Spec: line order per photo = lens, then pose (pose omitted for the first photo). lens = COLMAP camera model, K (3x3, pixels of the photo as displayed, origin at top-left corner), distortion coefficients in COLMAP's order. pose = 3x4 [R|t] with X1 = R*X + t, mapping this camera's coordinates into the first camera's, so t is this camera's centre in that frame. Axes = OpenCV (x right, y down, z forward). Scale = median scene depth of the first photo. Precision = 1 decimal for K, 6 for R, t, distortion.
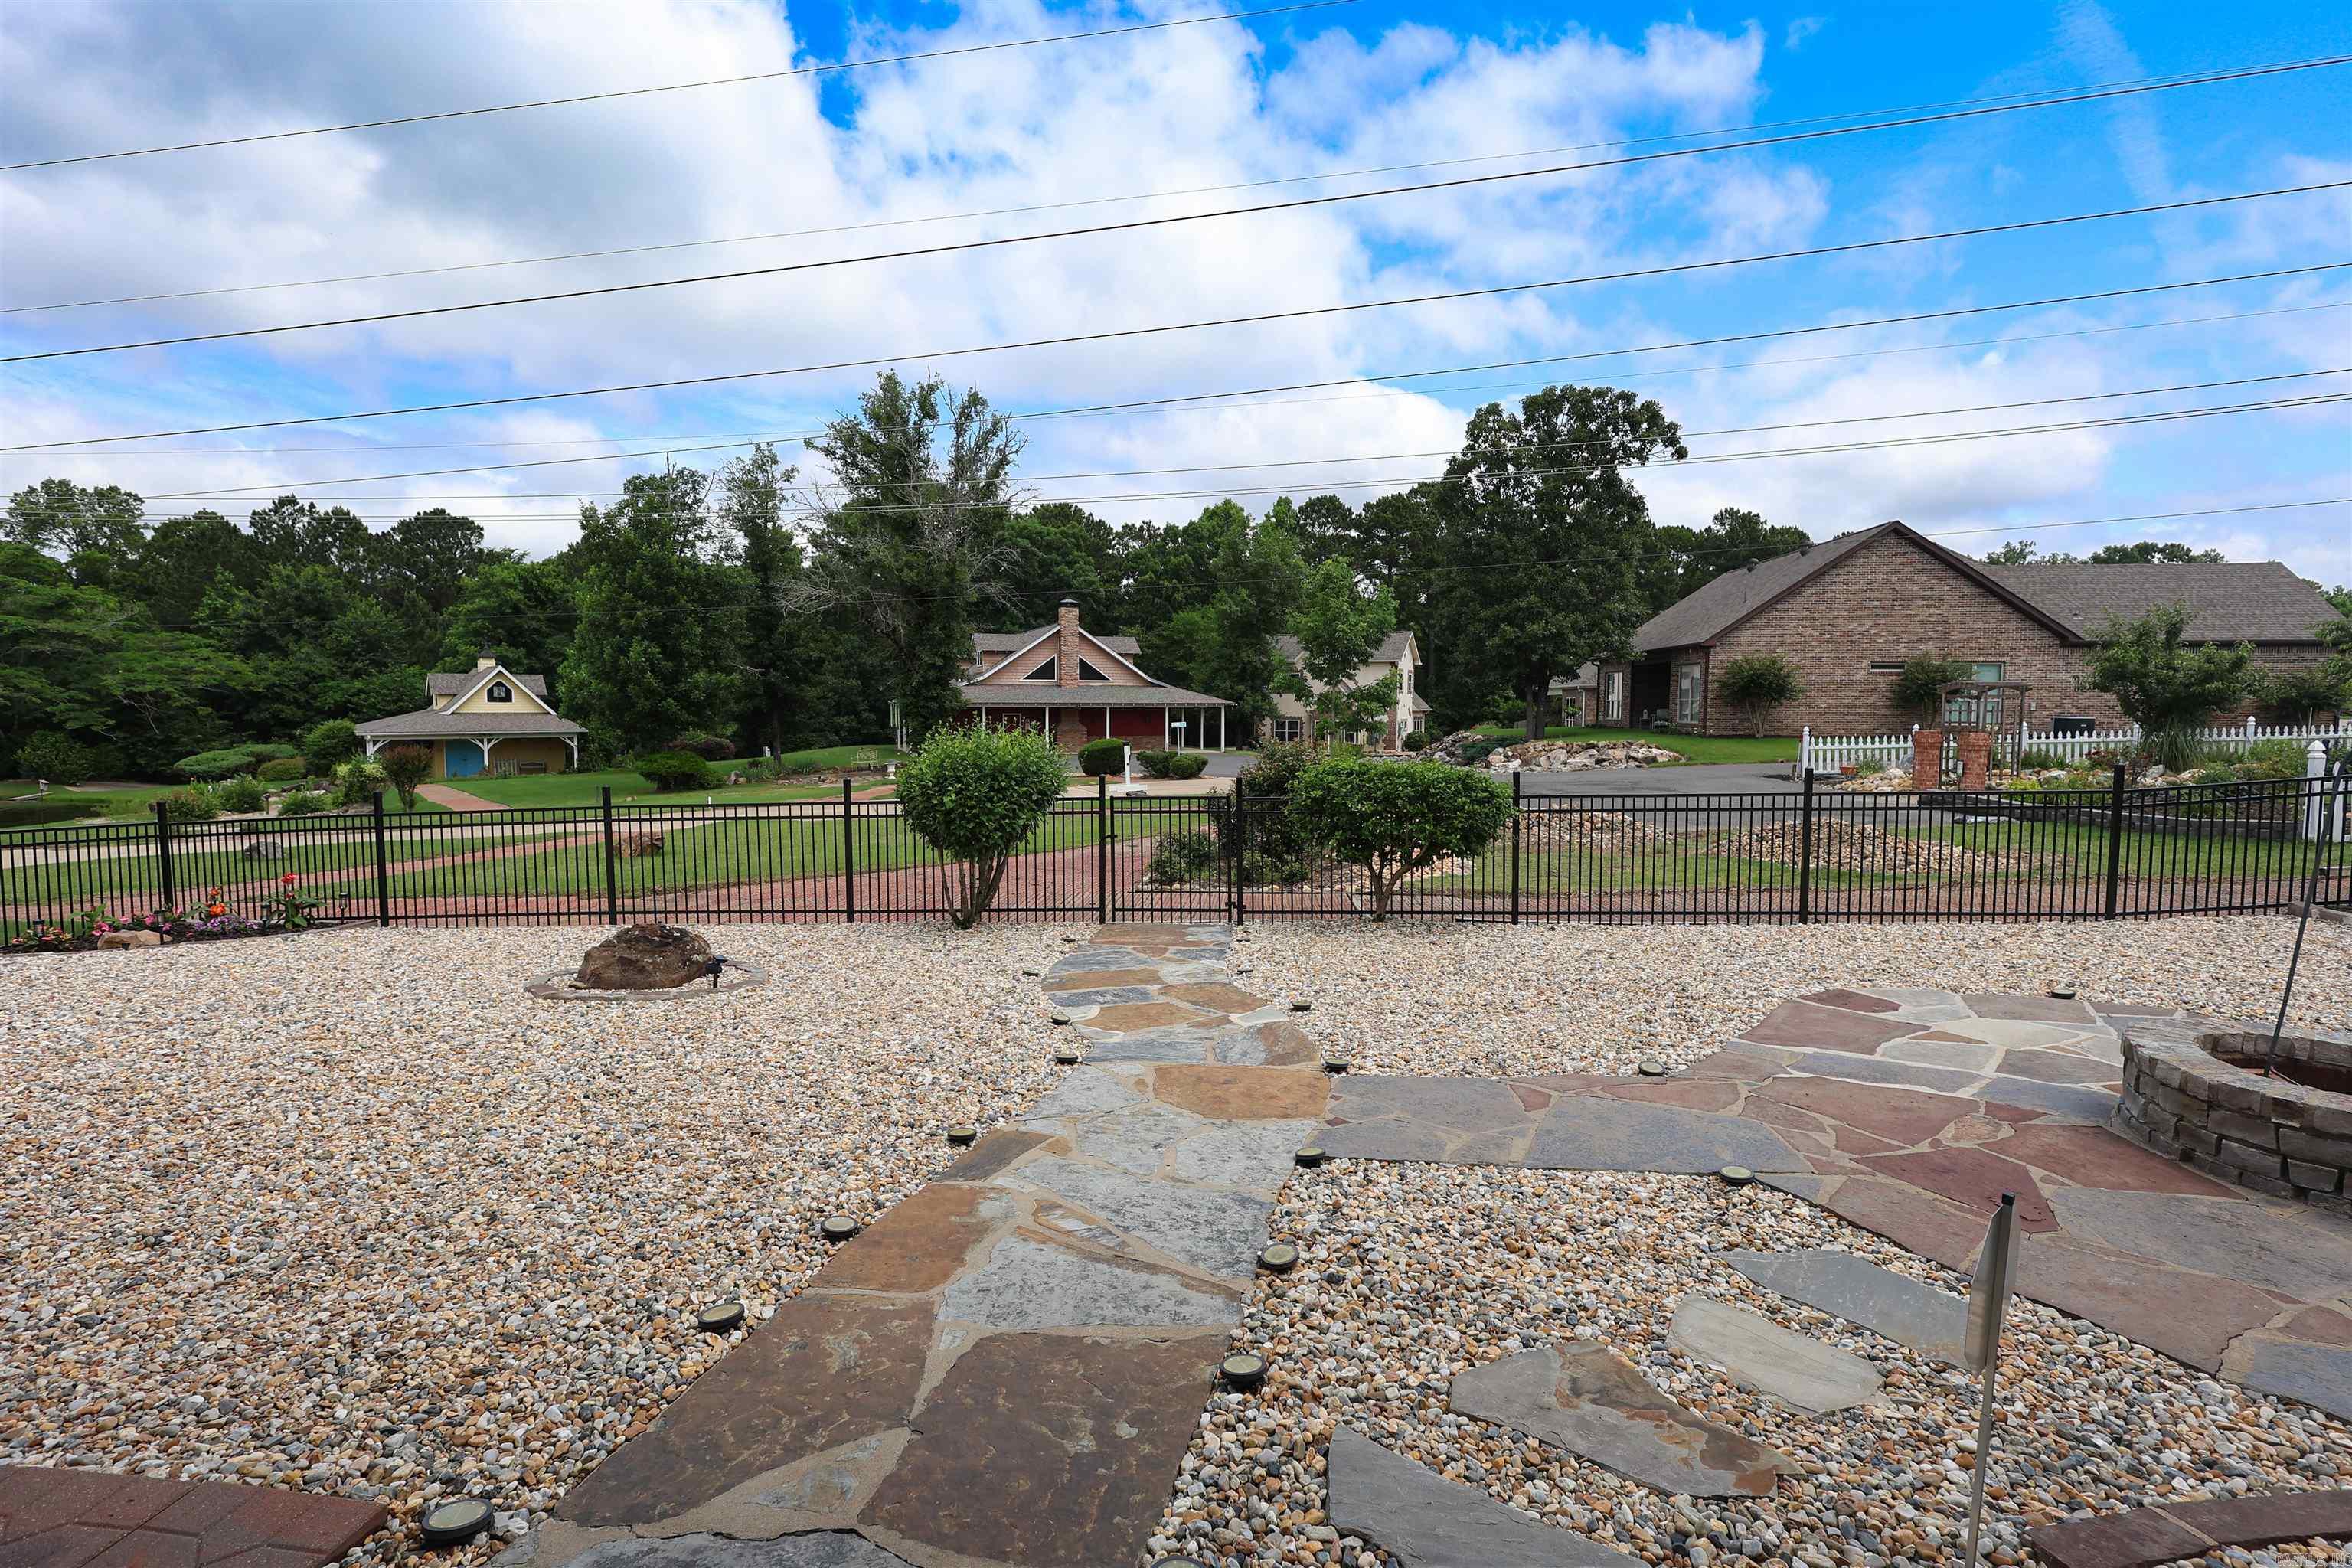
lens RADIAL K [[1087.7, 0, 1169.4], [0, 1087.7, 785.8], [0, 0, 1]] dist [0.000709, 0.001127]
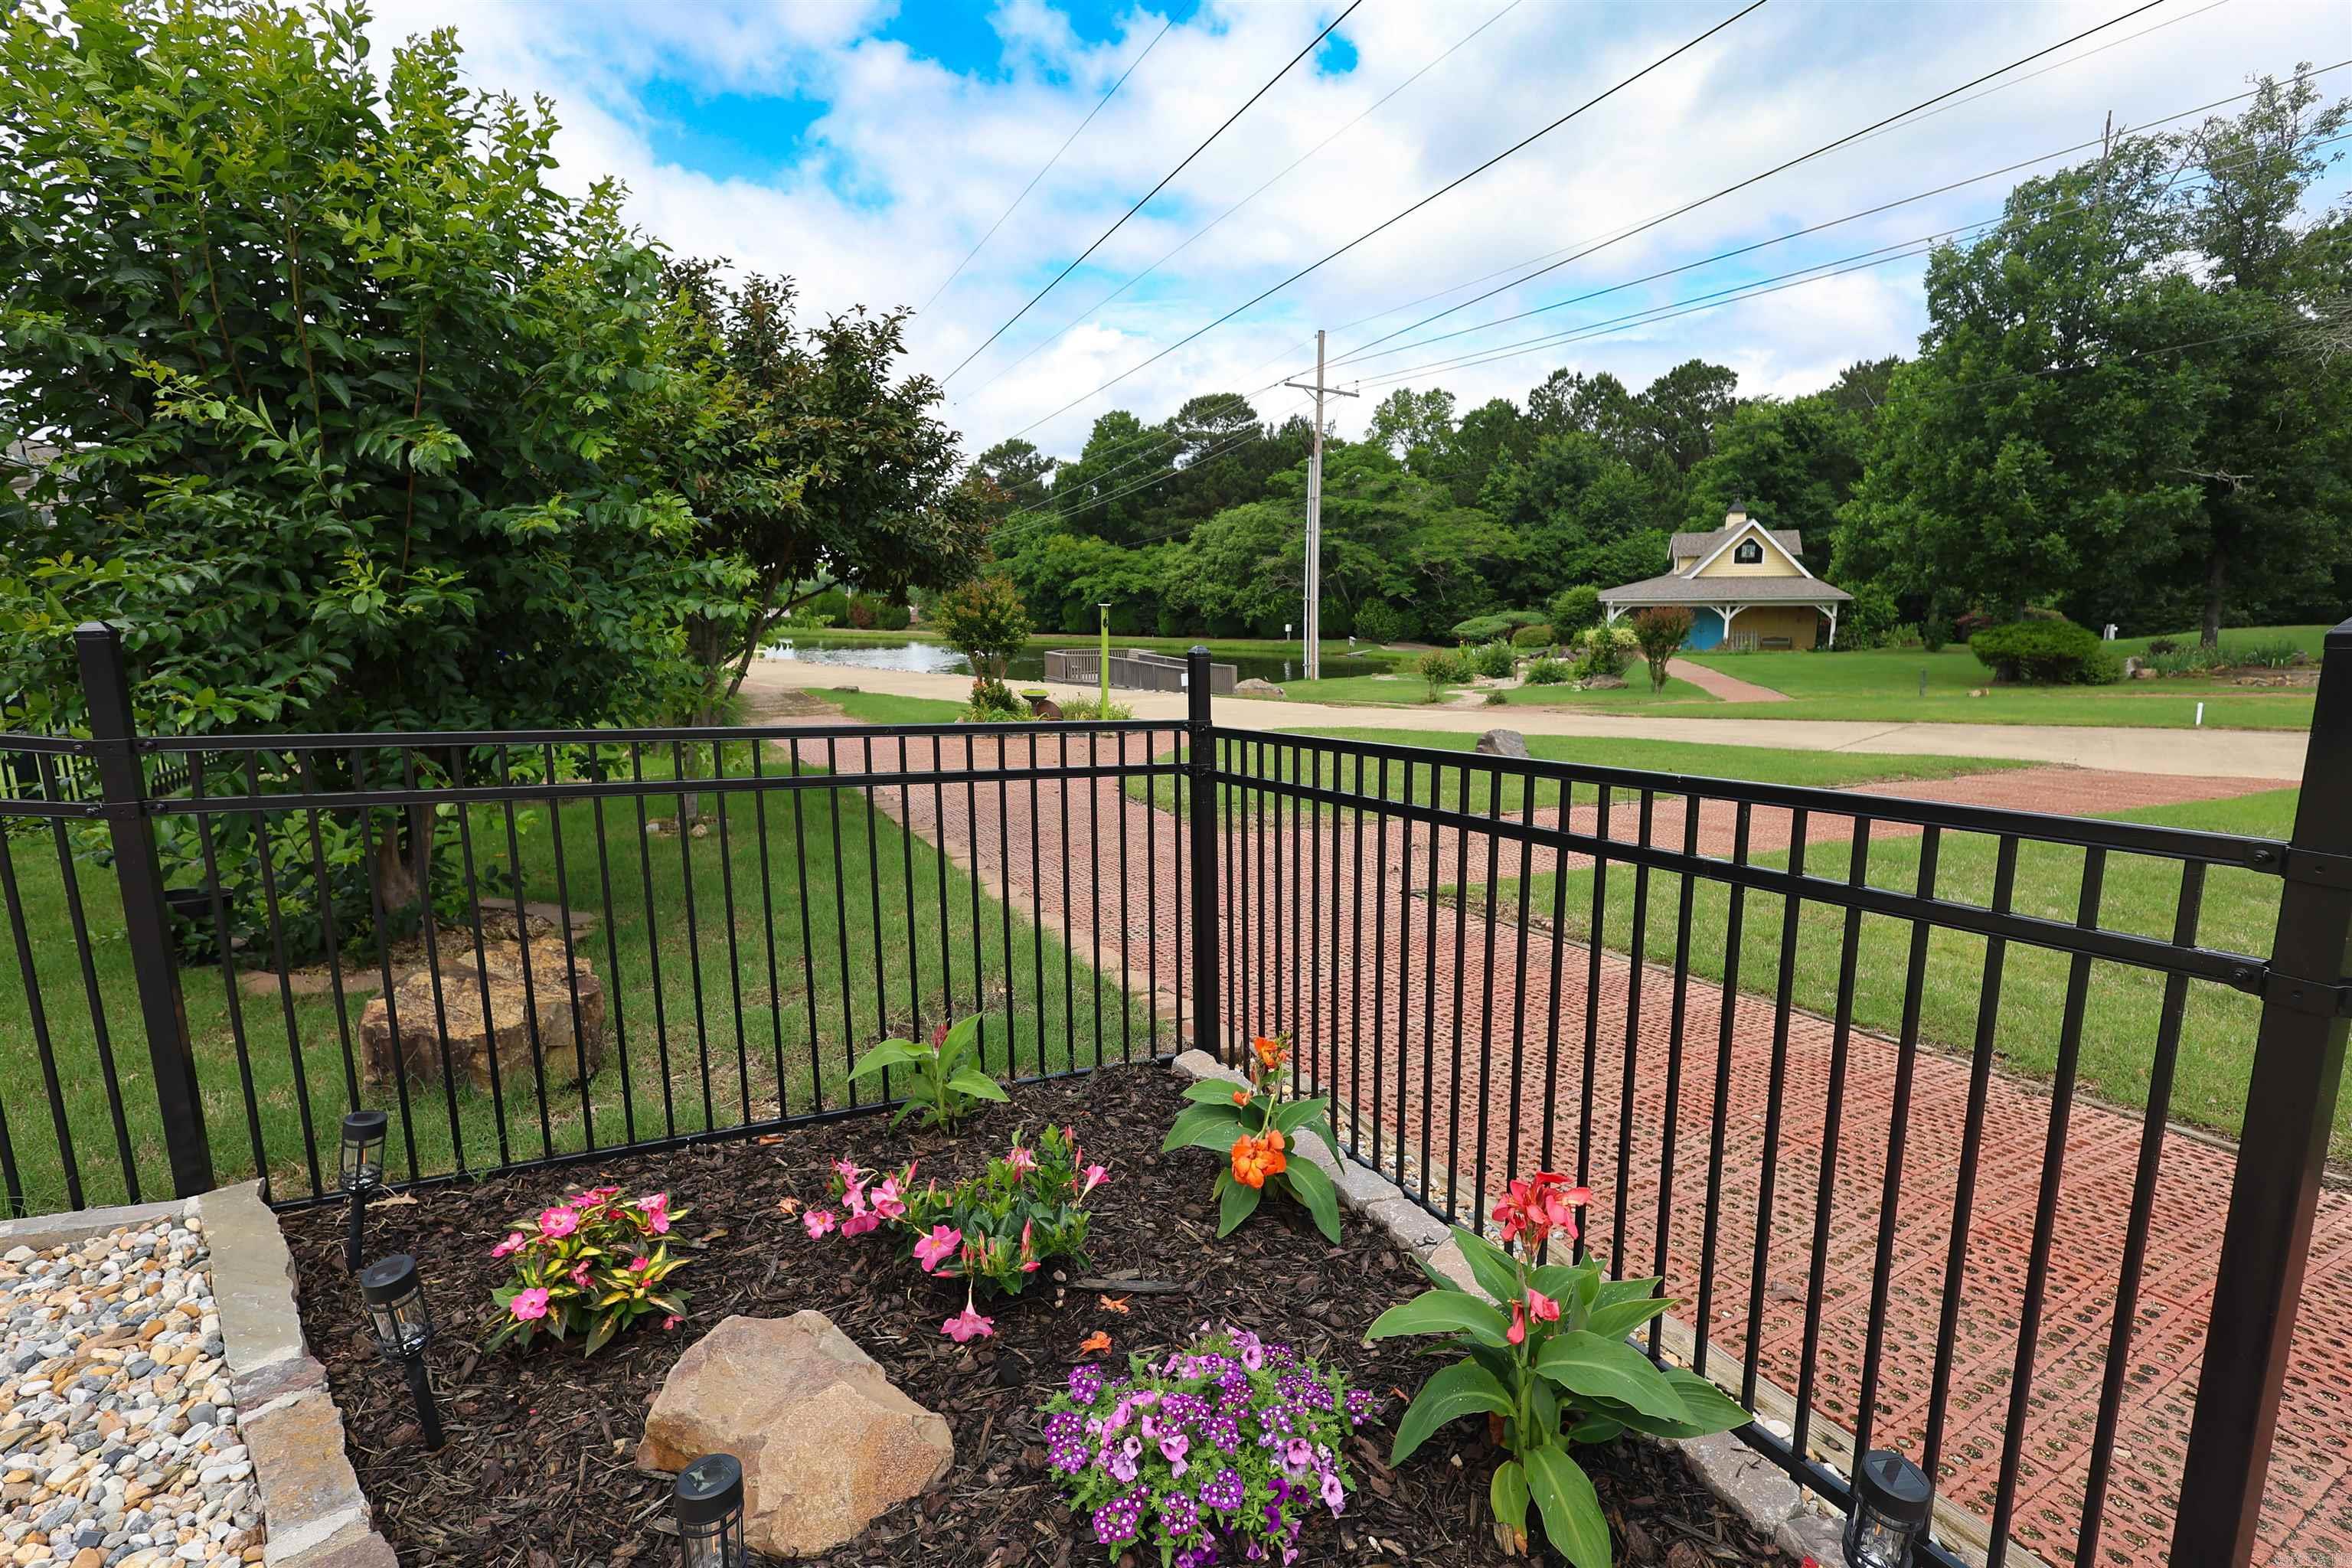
lens RADIAL K [[1094.0, 0, 1176.0], [0, 1094.0, 784.0], [0, 0, 1]] dist [-0.002843, -0.000239]
pose [[0.544111, 0.139459, -0.827341, -0.128487], [-0.050700, 0.989752, 0.133493, 0.001823], [0.837480, -0.030689, 0.545606, 0.156525]]
